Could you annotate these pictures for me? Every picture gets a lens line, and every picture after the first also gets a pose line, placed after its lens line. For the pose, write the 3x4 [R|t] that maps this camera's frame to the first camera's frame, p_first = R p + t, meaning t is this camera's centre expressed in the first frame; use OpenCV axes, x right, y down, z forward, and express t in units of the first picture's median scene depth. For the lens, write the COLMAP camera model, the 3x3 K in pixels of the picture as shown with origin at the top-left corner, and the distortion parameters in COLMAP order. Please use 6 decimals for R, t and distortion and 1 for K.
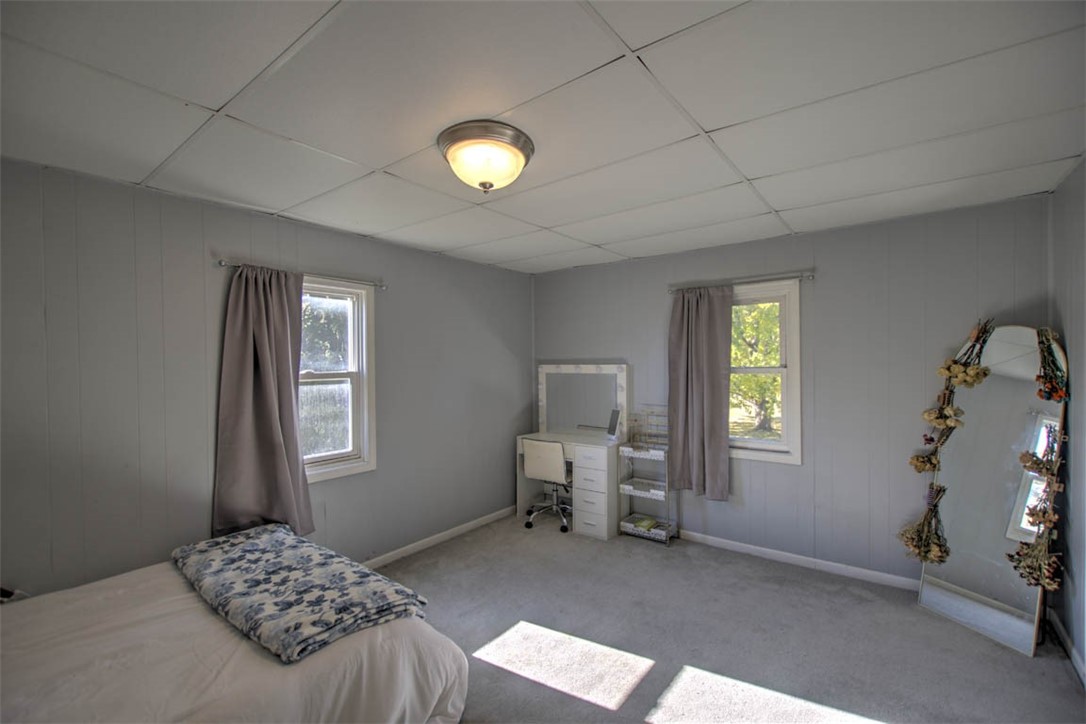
lens RADIAL K [[469.9, 0, 539.6], [0, 469.9, 357.5], [0, 0, 1]] dist [-0.005000, 0.000088]
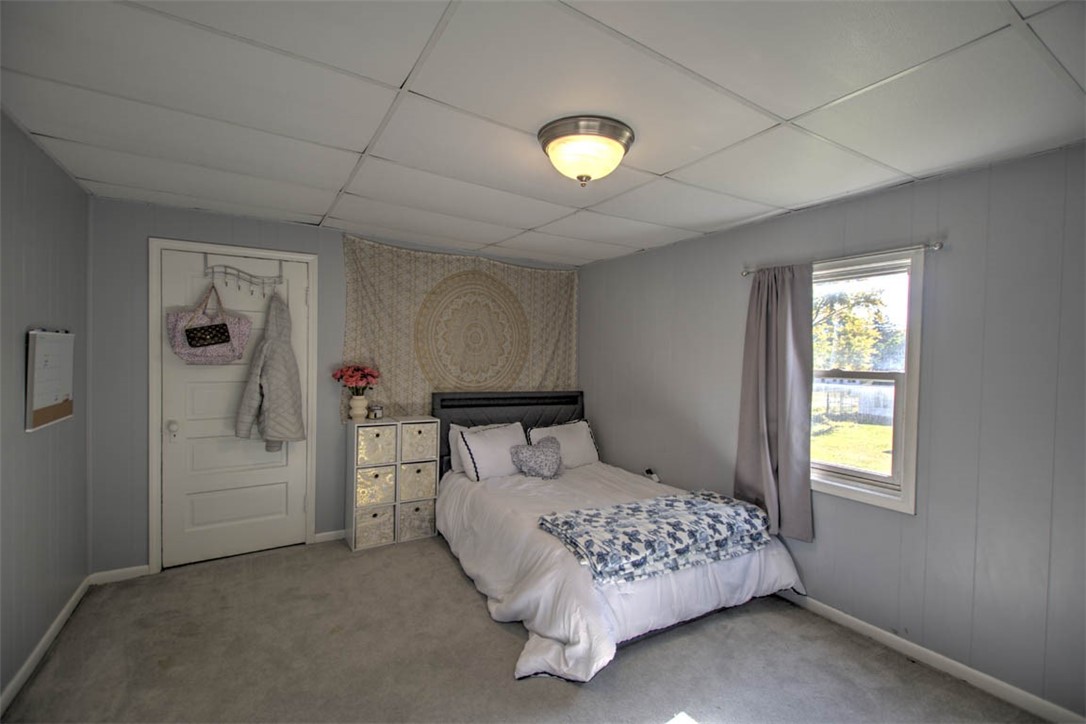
lens RADIAL K [[469.9, 0, 538.5], [0, 469.9, 362.2], [0, 0, 1]] dist [-0.005000, 0.000088]
pose [[-0.347957, 0.016261, -0.937370, 0.584755], [-0.007972, 0.999762, 0.020302, 0.004958], [0.937477, 0.014537, -0.347744, 0.855705]]
